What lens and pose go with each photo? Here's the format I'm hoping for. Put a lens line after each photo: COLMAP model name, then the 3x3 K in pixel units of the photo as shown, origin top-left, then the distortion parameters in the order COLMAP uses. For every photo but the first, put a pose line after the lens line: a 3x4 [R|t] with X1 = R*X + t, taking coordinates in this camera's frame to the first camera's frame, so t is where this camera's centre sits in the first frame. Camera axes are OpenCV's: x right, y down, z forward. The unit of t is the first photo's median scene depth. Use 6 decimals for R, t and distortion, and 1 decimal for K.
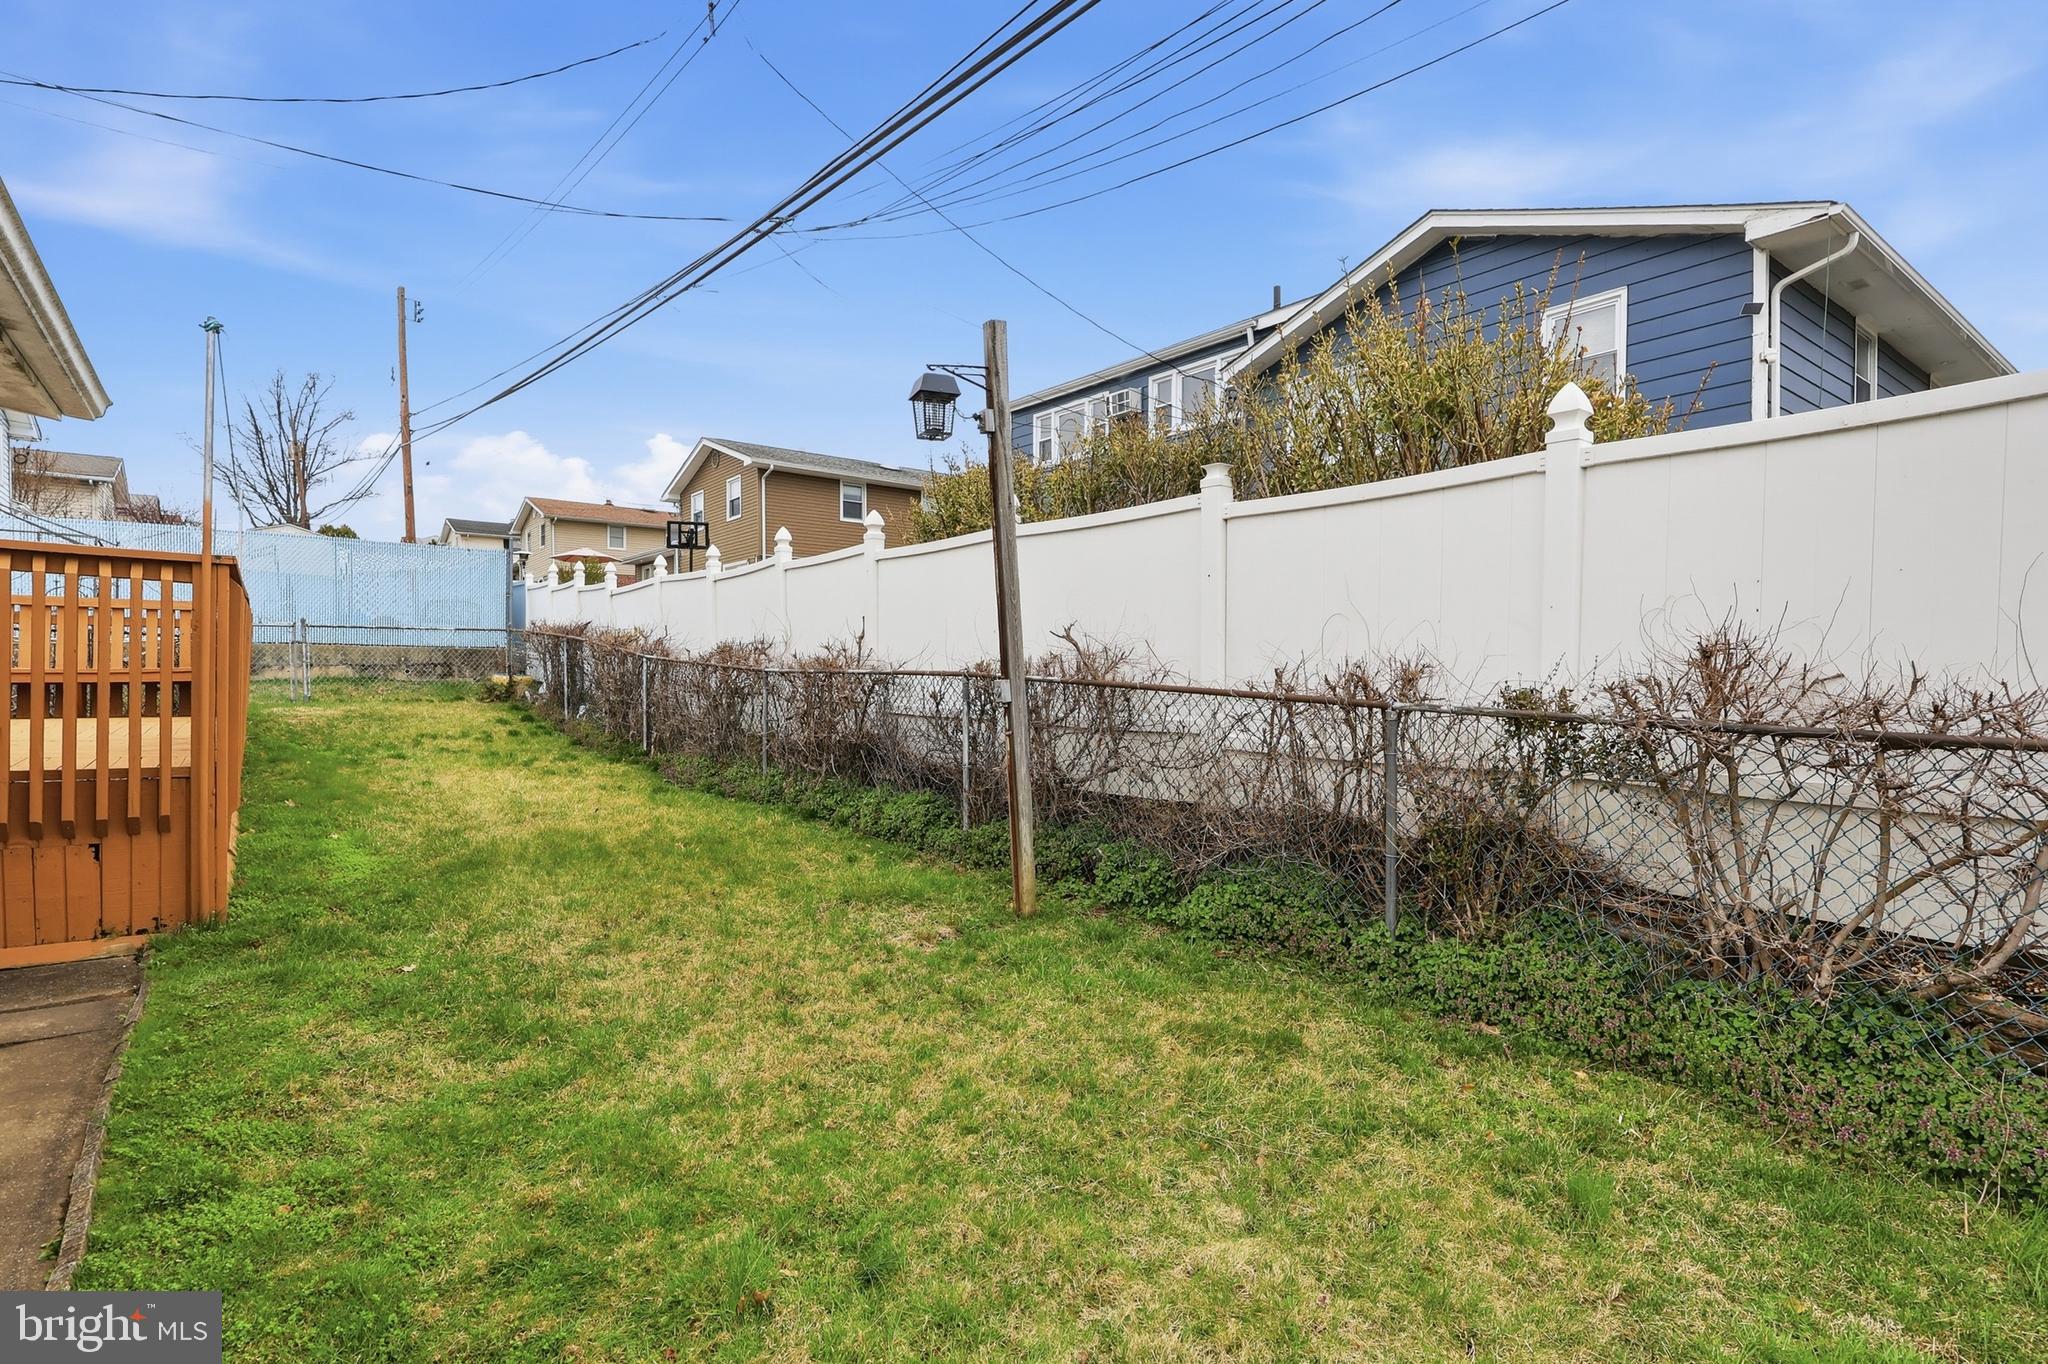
lens RADIAL K [[1022.0, 0, 1024.0], [0, 1022.0, 682.0], [0, 0, 1]] dist [-0.009210, -0.000529]
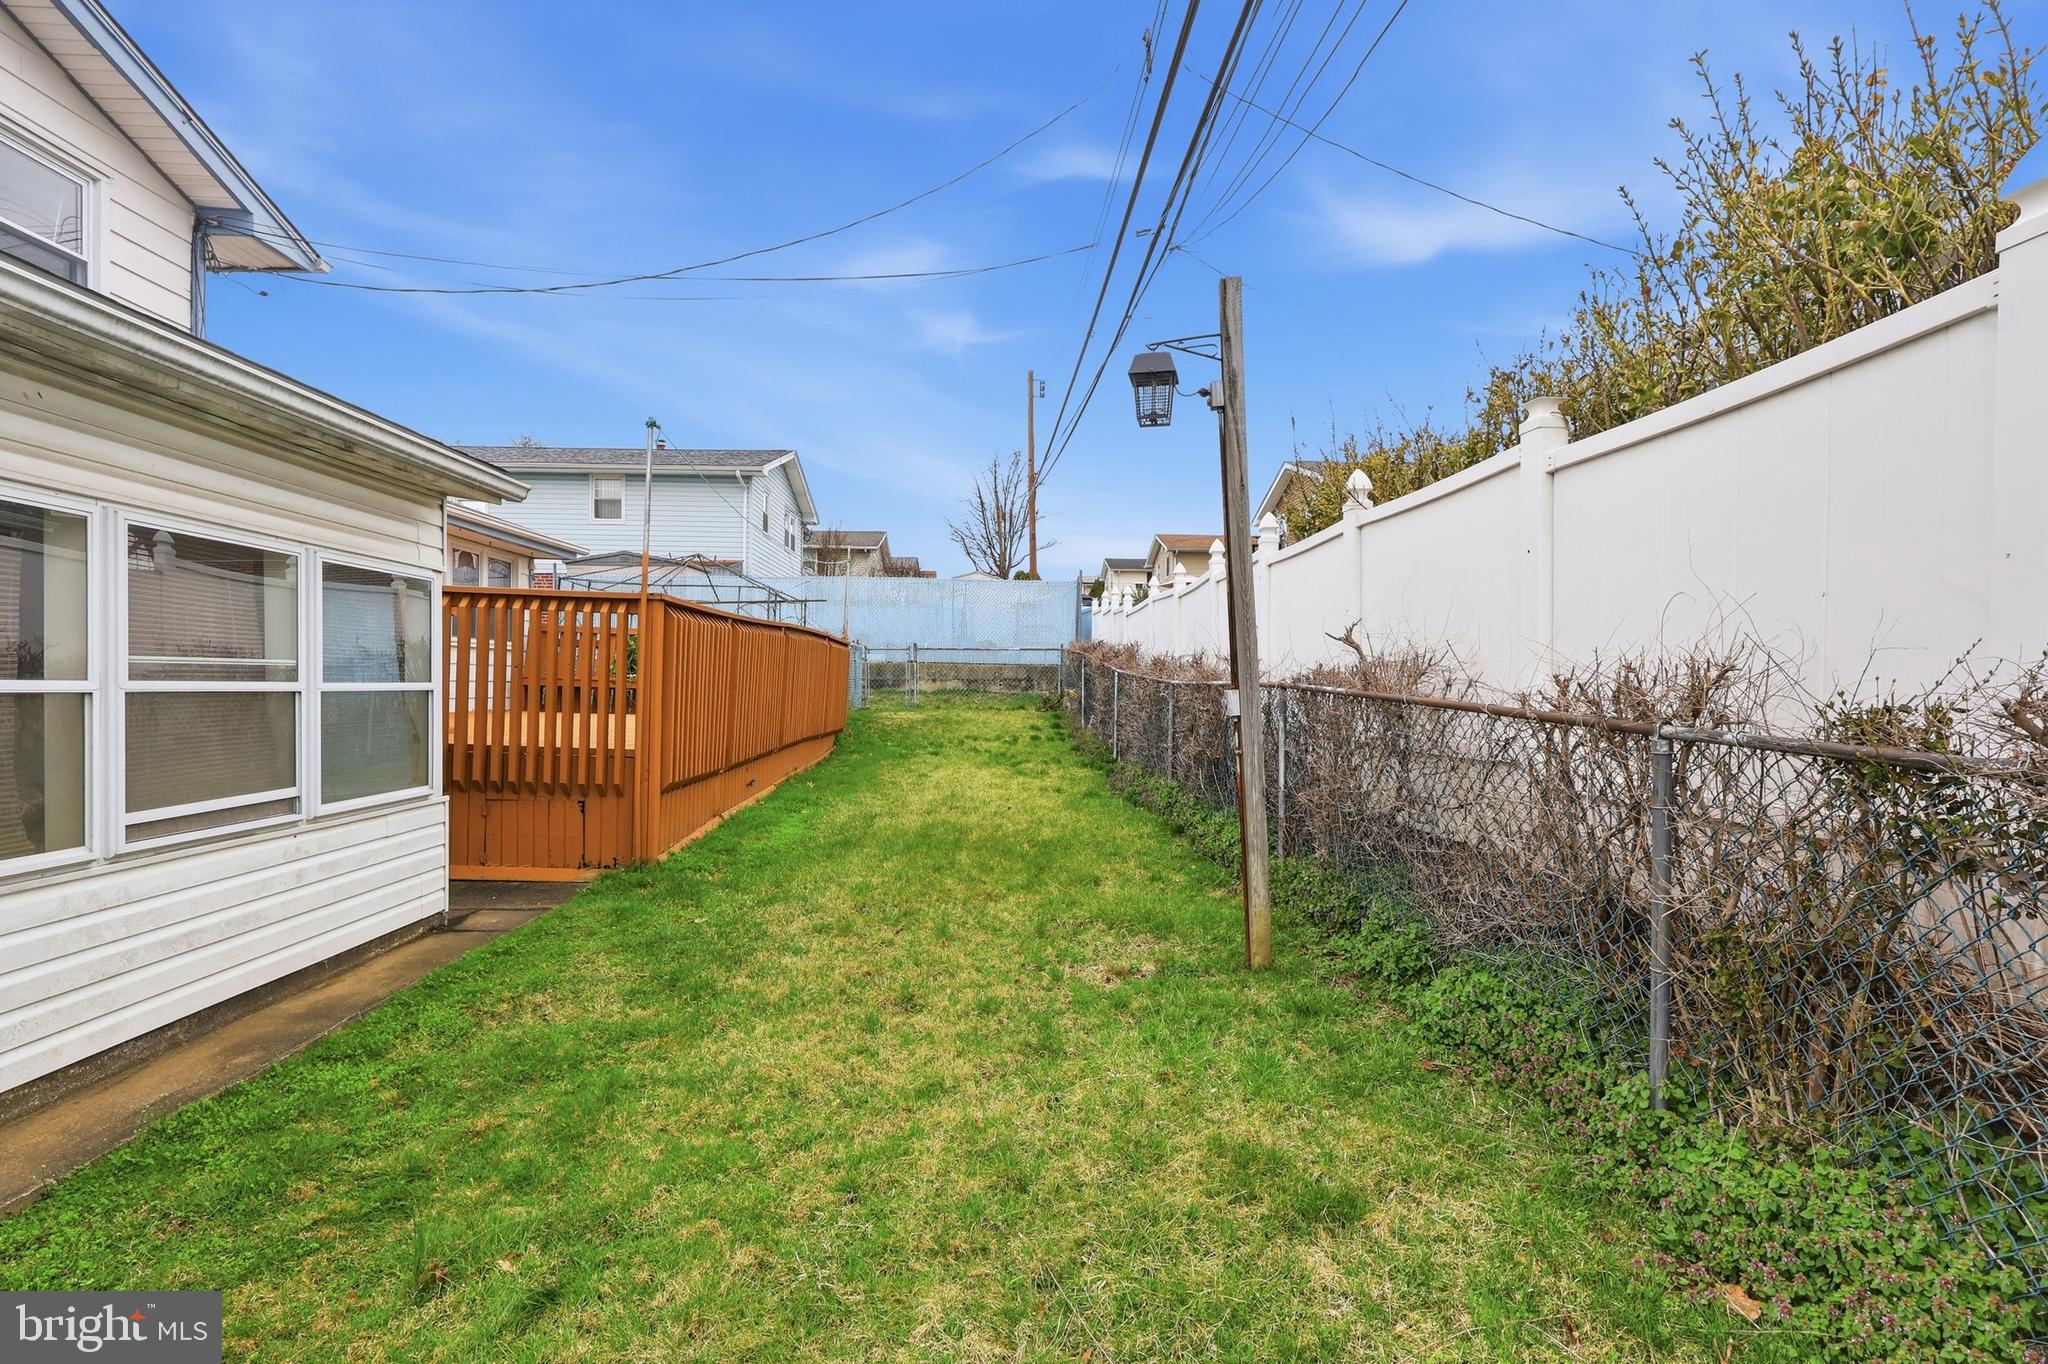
lens RADIAL K [[976.1, 0, 1009.5], [0, 976.1, 686.4], [0, 0, 1]] dist [-0.002783, -0.000352]
pose [[0.800491, 0.003653, -0.599333, 0.323772], [-0.011005, 0.999902, -0.008604, 0.003986], [0.599243, 0.013483, 0.800453, 0.225800]]
